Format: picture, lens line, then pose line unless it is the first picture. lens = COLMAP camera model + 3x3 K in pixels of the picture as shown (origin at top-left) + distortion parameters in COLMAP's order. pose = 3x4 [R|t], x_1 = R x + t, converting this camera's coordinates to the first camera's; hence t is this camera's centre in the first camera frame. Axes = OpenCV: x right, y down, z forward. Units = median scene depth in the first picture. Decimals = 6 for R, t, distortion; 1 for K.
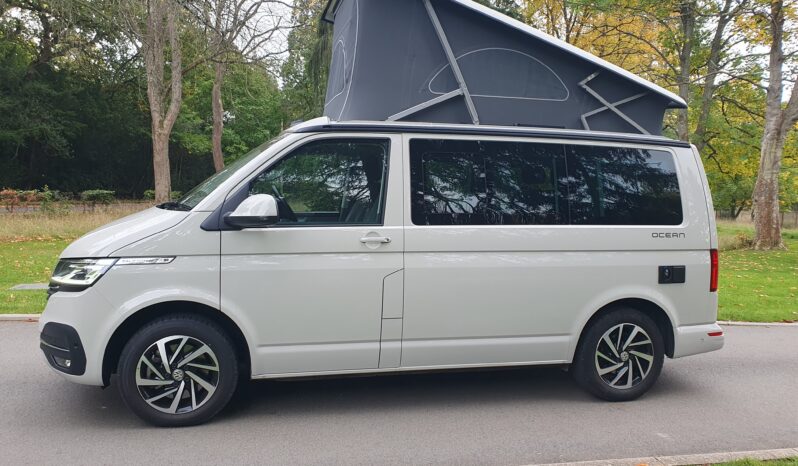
lens RADIAL K [[616.2, 0, 396.0], [0, 616.2, 233.5], [0, 0, 1]] dist [0.015128, 0.002750]
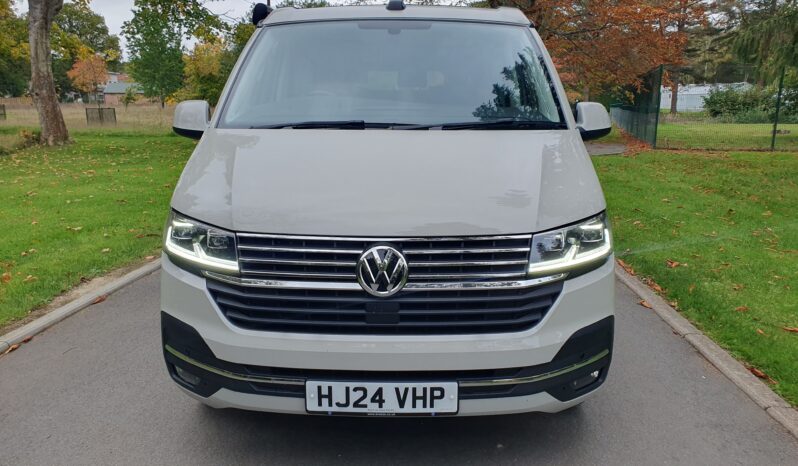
lens RADIAL K [[632.0, 0, 399.0], [0, 632.0, 233.0], [0, 0, 1]] dist [0.008733, -0.001153]
pose [[0.259351, -0.232507, 0.937378, -0.978978], [0.072851, 0.972533, 0.221071, -0.084668], [-0.963032, 0.010954, 0.269165, 0.839123]]
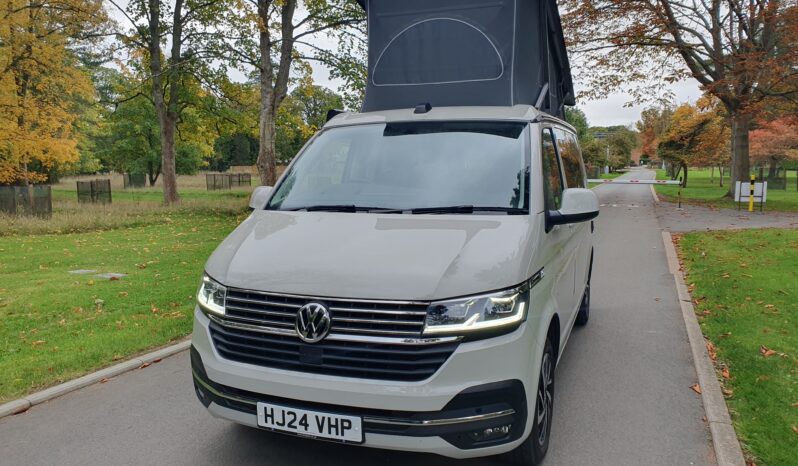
lens RADIAL K [[629.2, 0, 388.3], [0, 629.2, 219.3], [0, 0, 1]] dist [0.009730, 0.005942]
pose [[0.575877, -0.108675, 0.810281, -0.992883], [0.083721, 0.993754, 0.073781, -0.093838], [-0.813239, 0.025349, 0.581378, 0.544889]]
